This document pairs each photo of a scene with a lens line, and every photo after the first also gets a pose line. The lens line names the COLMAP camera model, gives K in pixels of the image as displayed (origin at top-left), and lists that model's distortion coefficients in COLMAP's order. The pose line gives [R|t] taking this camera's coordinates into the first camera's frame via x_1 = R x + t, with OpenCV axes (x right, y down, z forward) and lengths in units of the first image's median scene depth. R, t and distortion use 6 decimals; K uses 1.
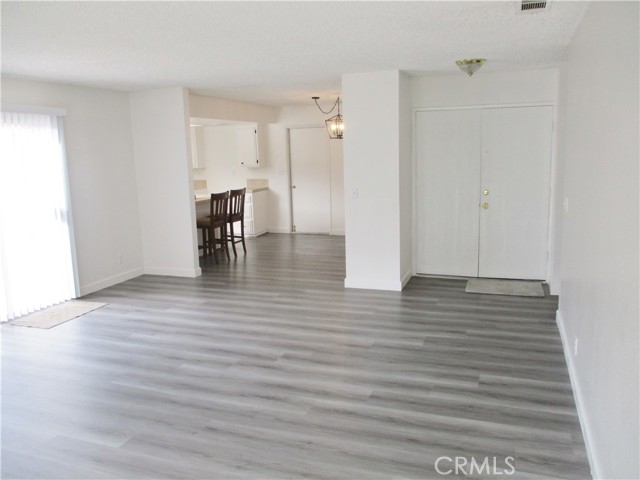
lens RADIAL K [[527.8, 0, 321.6], [0, 527.8, 239.0], [0, 0, 1]] dist [-0.034151, 0.004791]
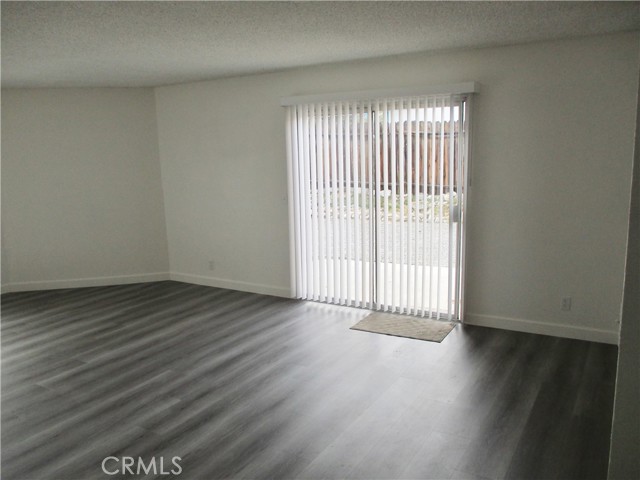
lens RADIAL K [[527.8, 0, 310.6], [0, 527.8, 237.7], [0, 0, 1]] dist [-0.034151, 0.004791]
pose [[-0.192756, 0.192890, -0.962101, 0.384782], [-0.131852, 0.966505, 0.220189, -0.191132], [0.972348, 0.169298, -0.160867, 1.074246]]
